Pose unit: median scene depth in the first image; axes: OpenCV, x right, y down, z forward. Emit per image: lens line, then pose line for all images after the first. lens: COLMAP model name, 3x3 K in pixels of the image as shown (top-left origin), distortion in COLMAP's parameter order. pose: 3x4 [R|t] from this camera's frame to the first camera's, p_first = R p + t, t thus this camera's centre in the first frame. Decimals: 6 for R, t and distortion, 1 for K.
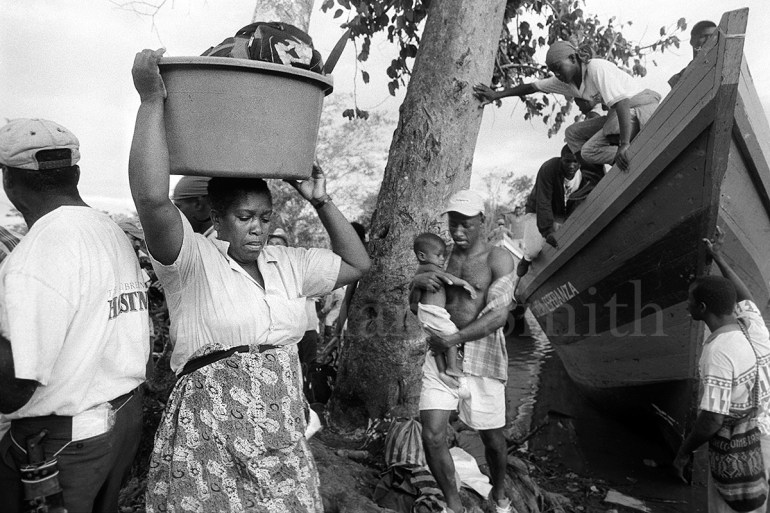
lens RADIAL K [[533.5, 0, 385.2], [0, 533.5, 256.9], [0, 0, 1]] dist [-0.068662, 0.013543]
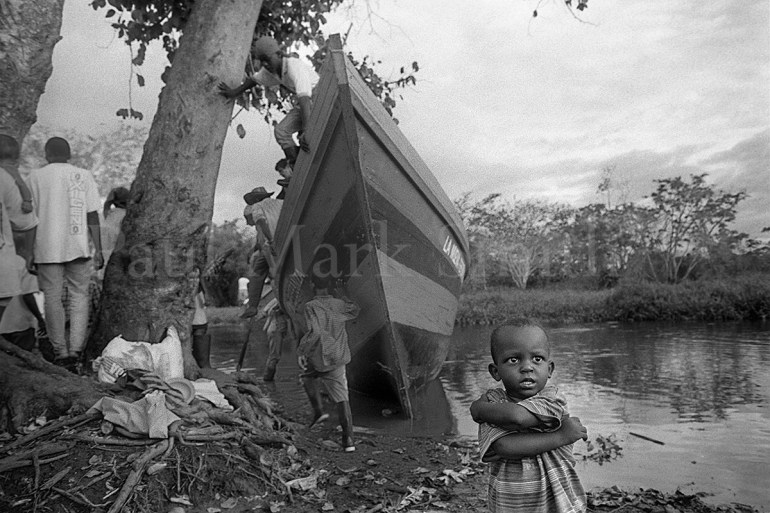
lens RADIAL K [[533.5, 0, 385.4], [0, 533.5, 256.0], [0, 0, 1]] dist [-0.068662, 0.013543]
pose [[0.935852, 0.010925, 0.352224, 0.073481], [0.017974, 0.996739, -0.078672, 0.133735], [-0.351935, 0.079956, 0.932603, -0.162481]]
